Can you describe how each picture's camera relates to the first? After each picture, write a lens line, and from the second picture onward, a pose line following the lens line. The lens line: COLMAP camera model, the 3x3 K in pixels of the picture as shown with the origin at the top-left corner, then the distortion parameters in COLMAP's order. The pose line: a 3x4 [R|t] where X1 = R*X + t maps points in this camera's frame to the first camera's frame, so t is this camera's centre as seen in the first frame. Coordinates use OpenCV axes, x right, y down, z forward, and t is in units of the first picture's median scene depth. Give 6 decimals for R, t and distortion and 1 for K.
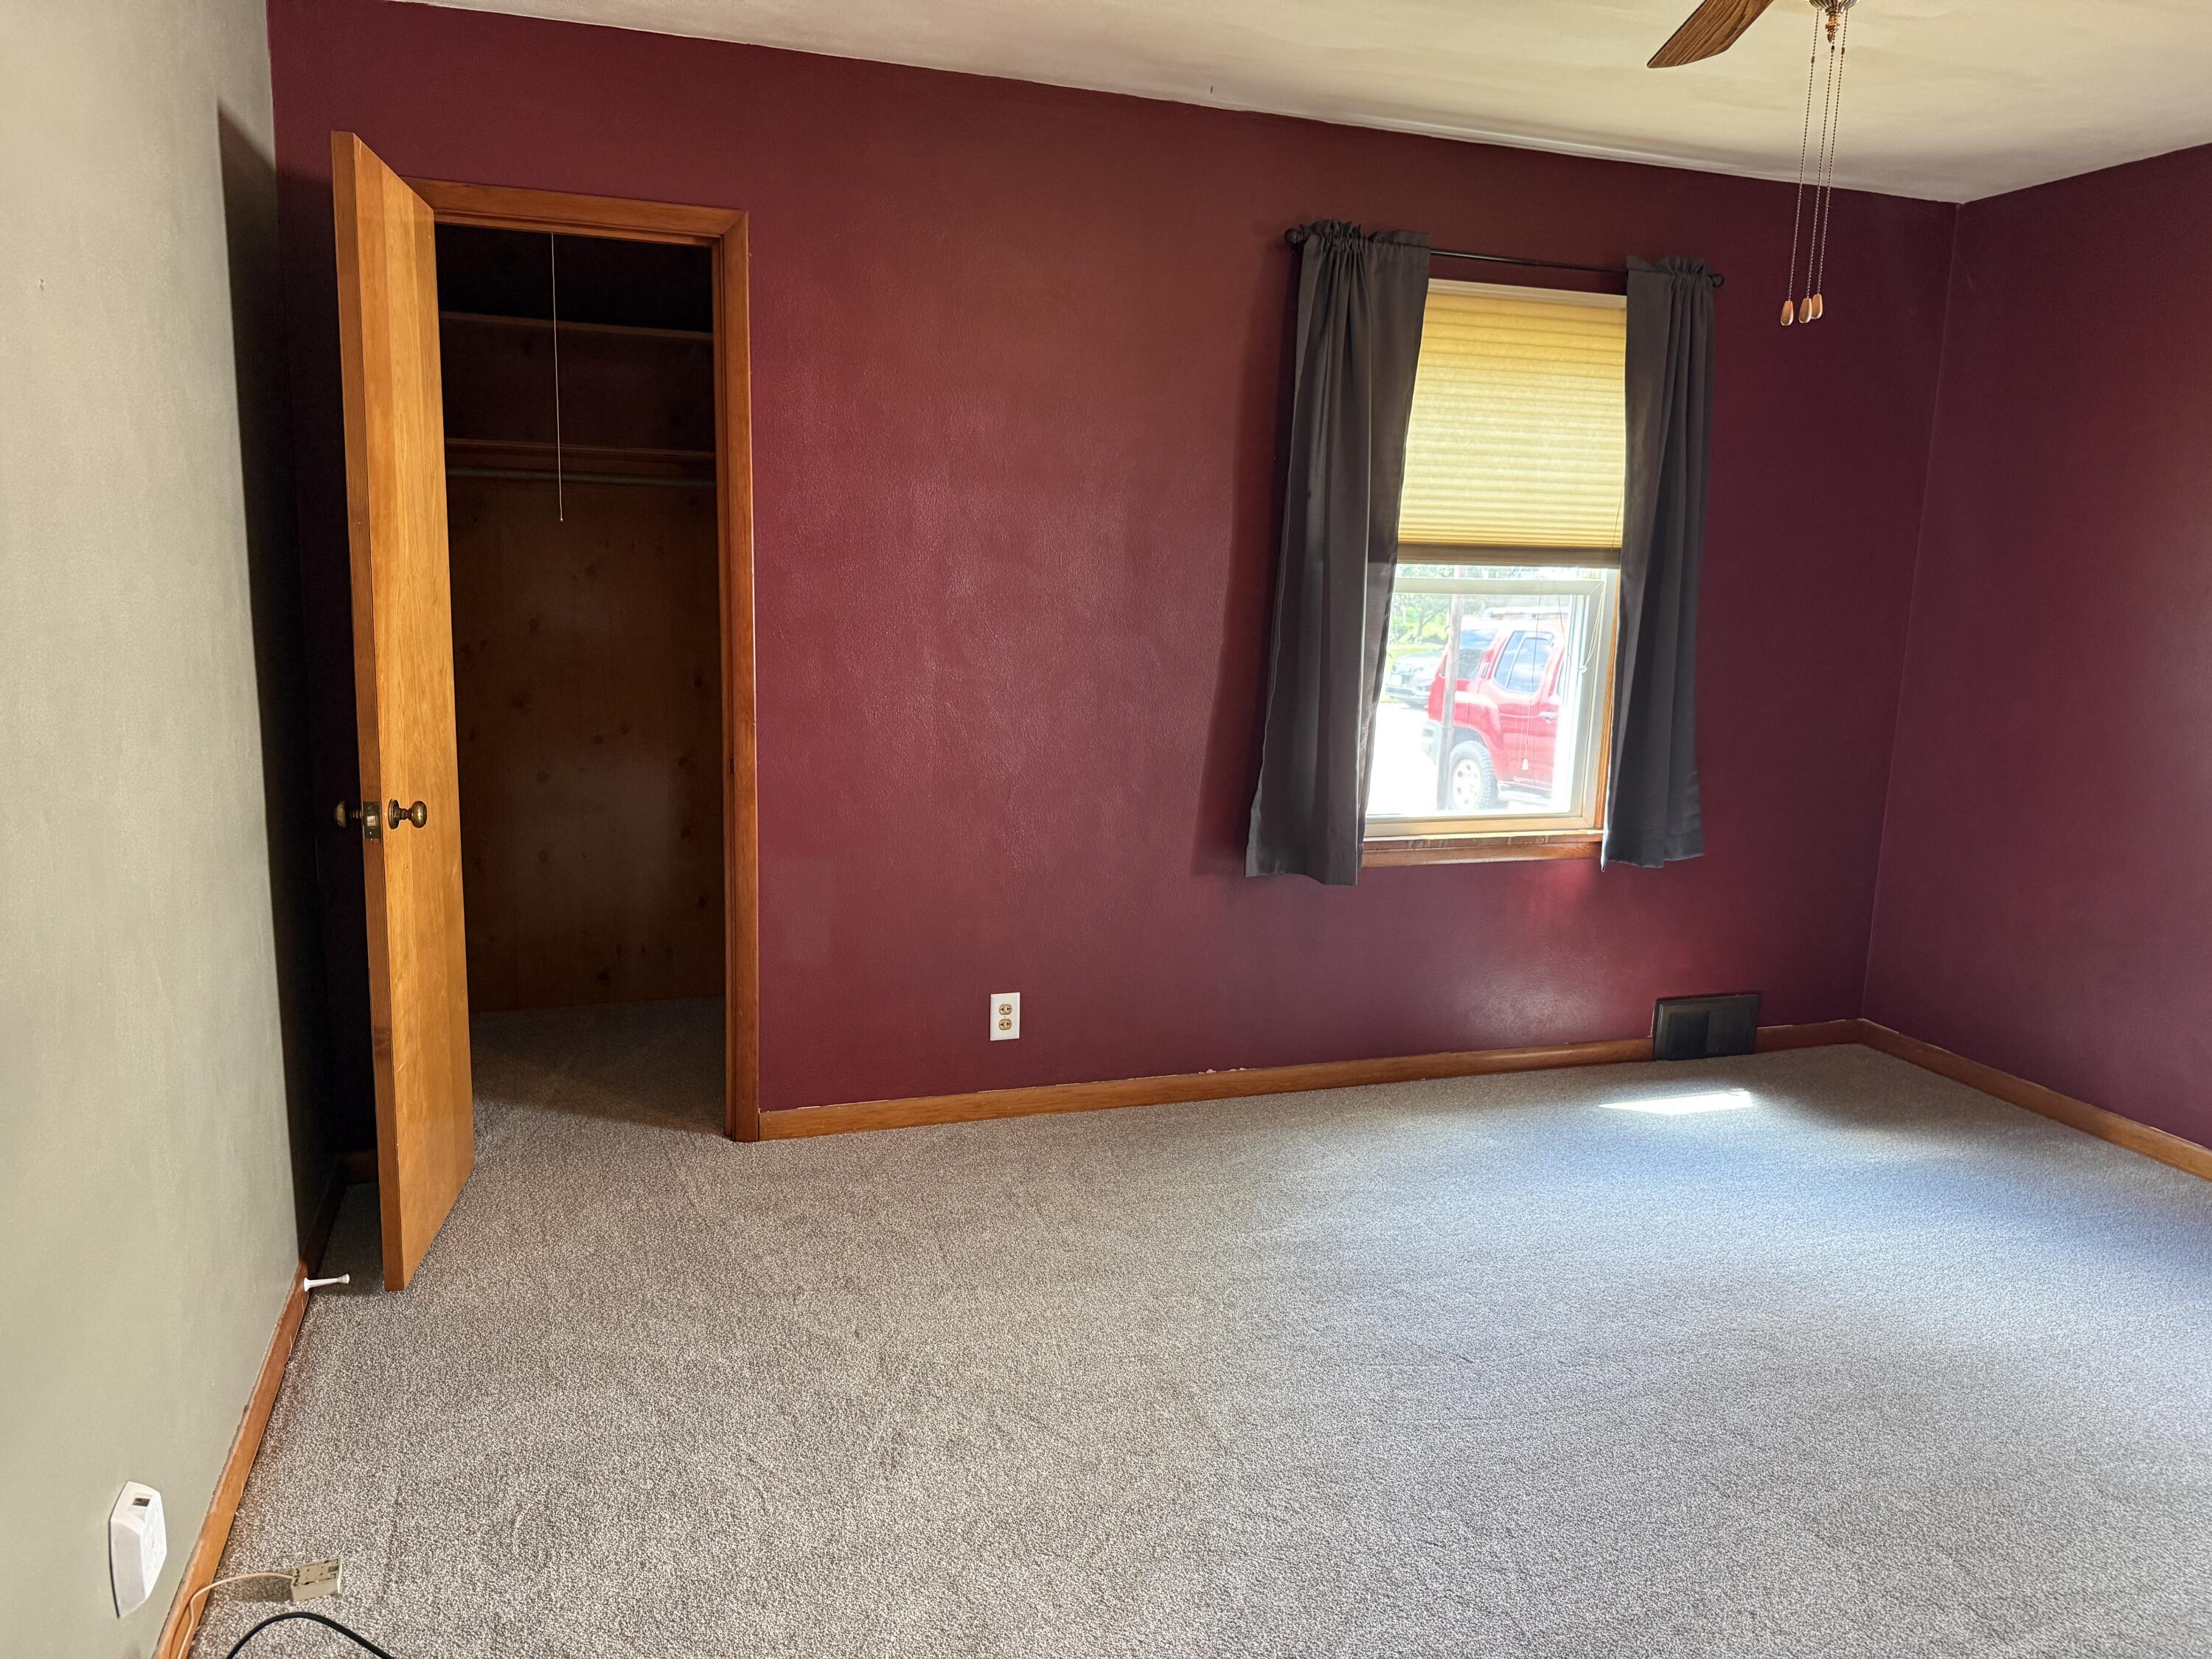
lens RADIAL K [[1552.7, 0, 1112.3], [0, 1552.7, 828.6], [0, 0, 1]] dist [0.104517, -0.154426]
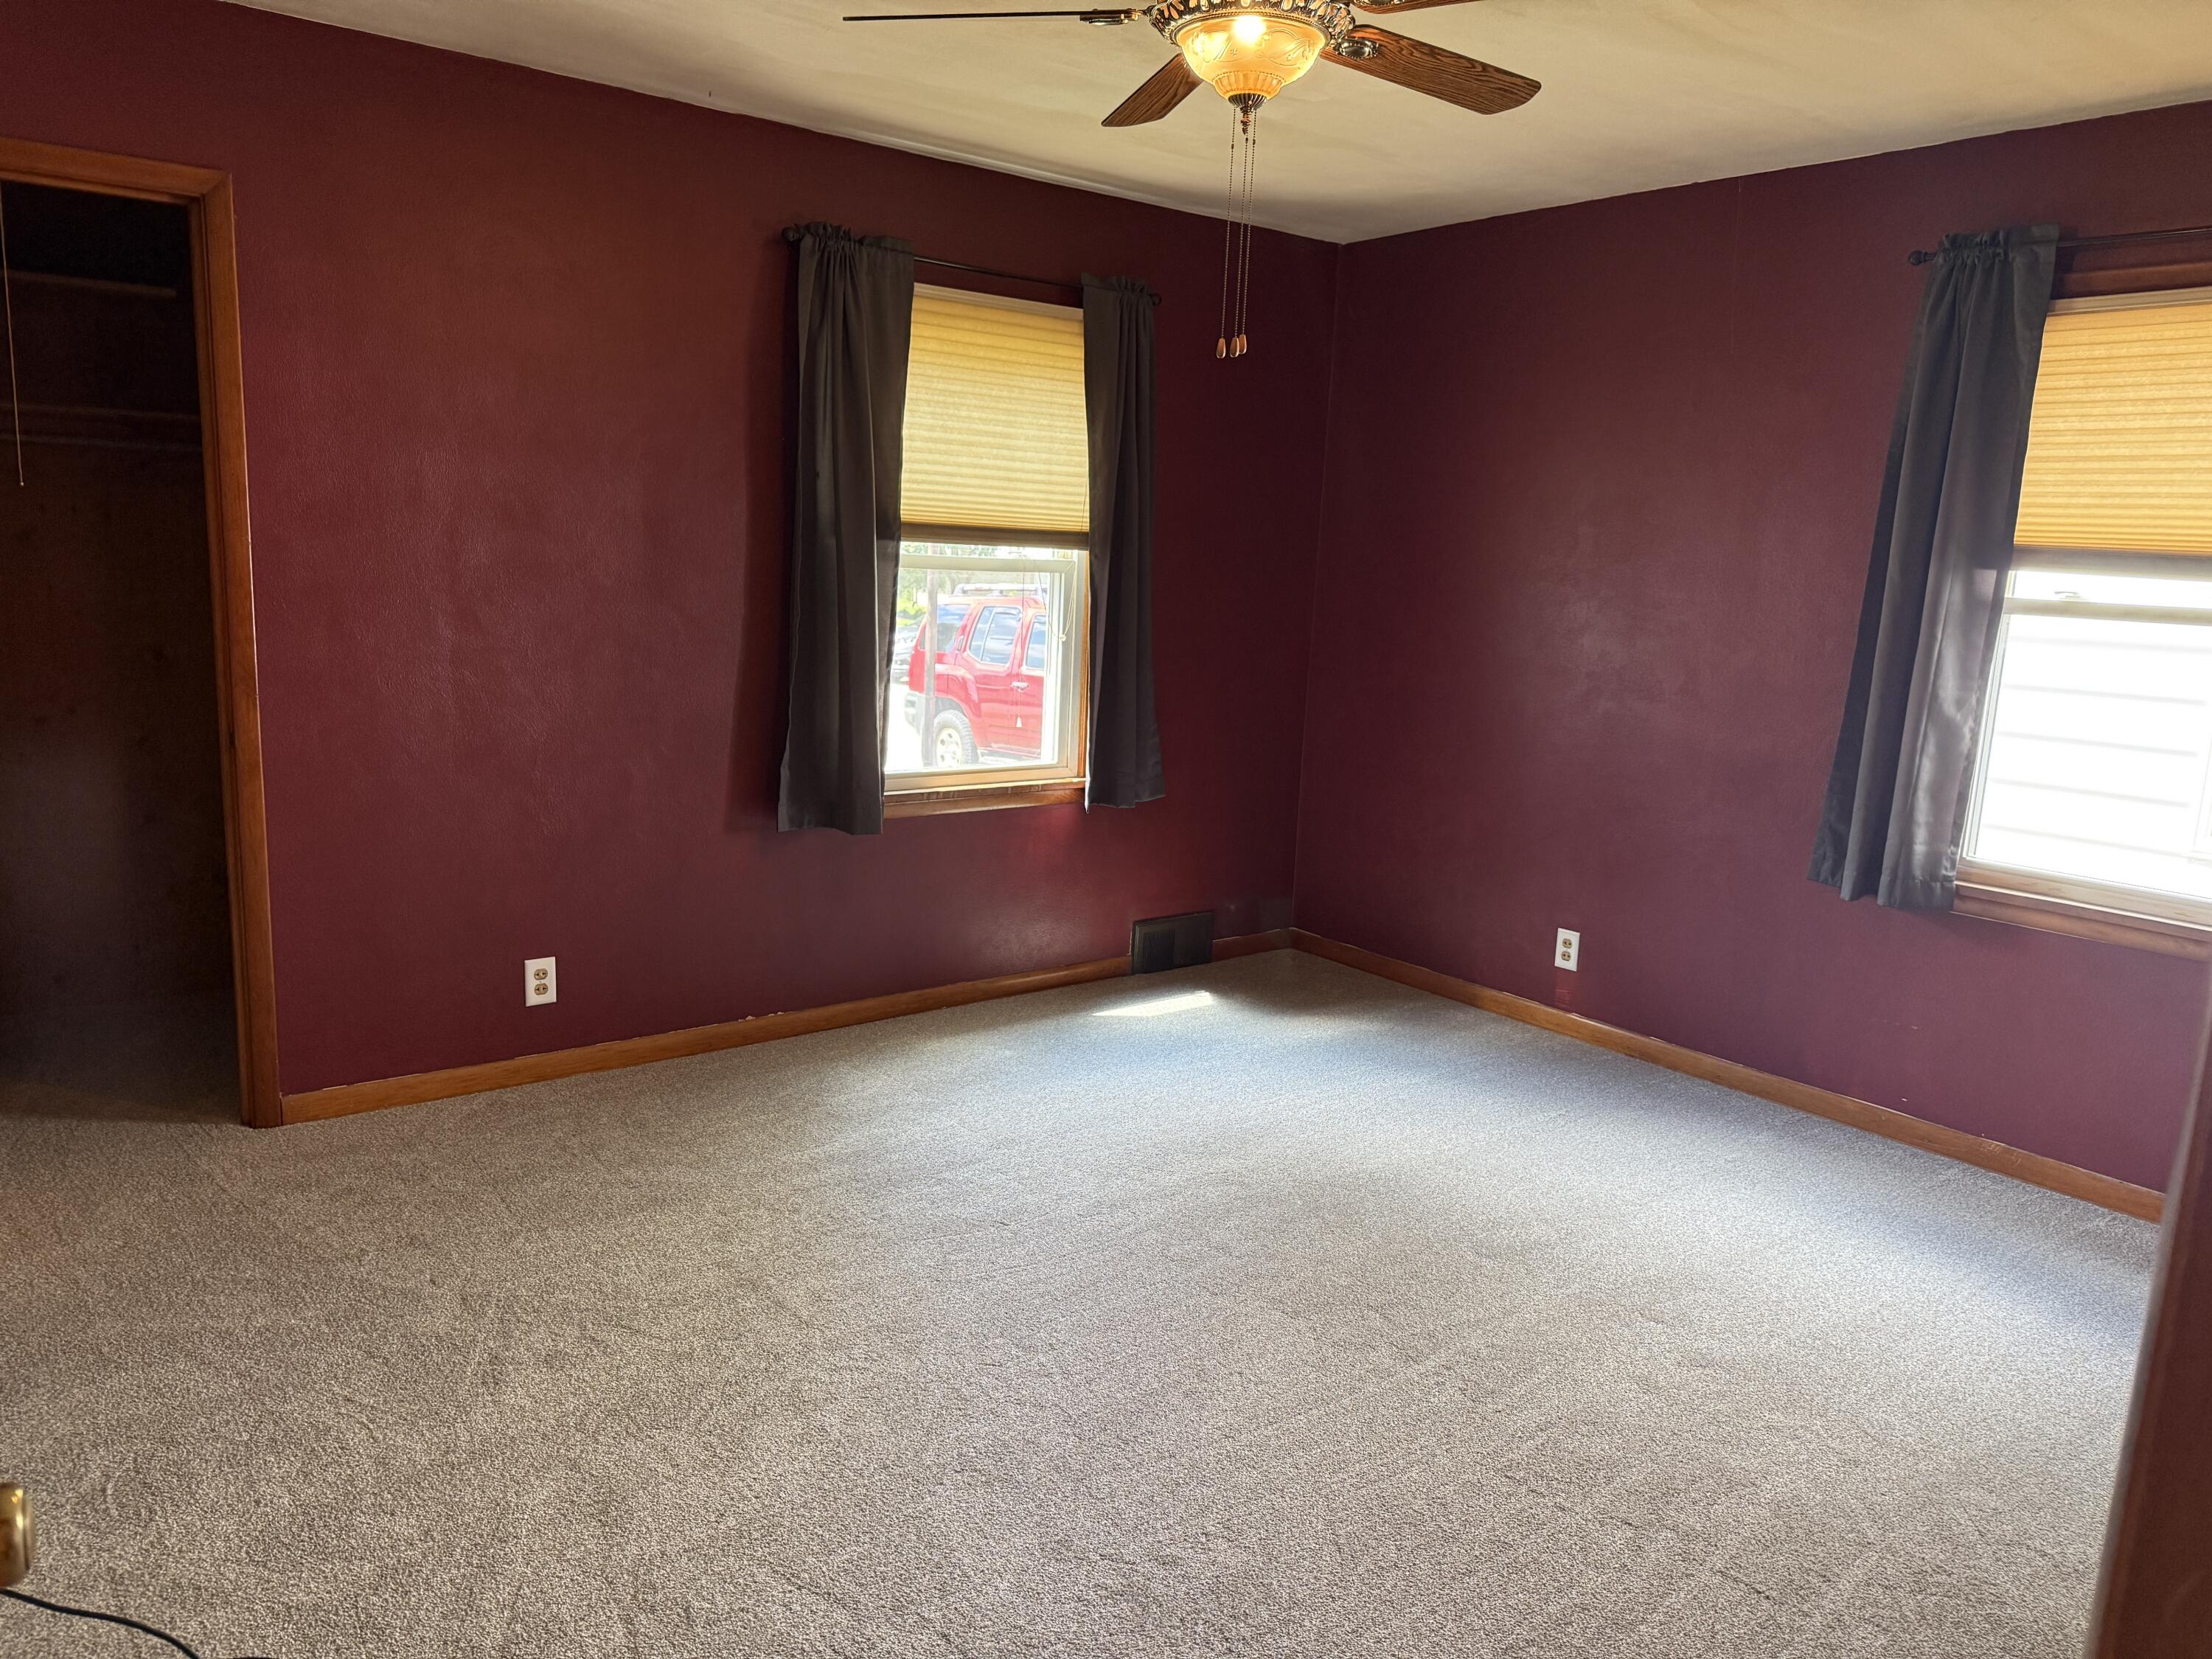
lens RADIAL K [[1552.7, 0, 1112.3], [0, 1552.7, 828.6], [0, 0, 1]] dist [0.104517, -0.154426]
pose [[0.943172, -0.050705, 0.328414, -0.053605], [0.046213, 0.998701, 0.021474, 0.018189], [-0.329076, -0.005076, 0.944290, -0.099334]]
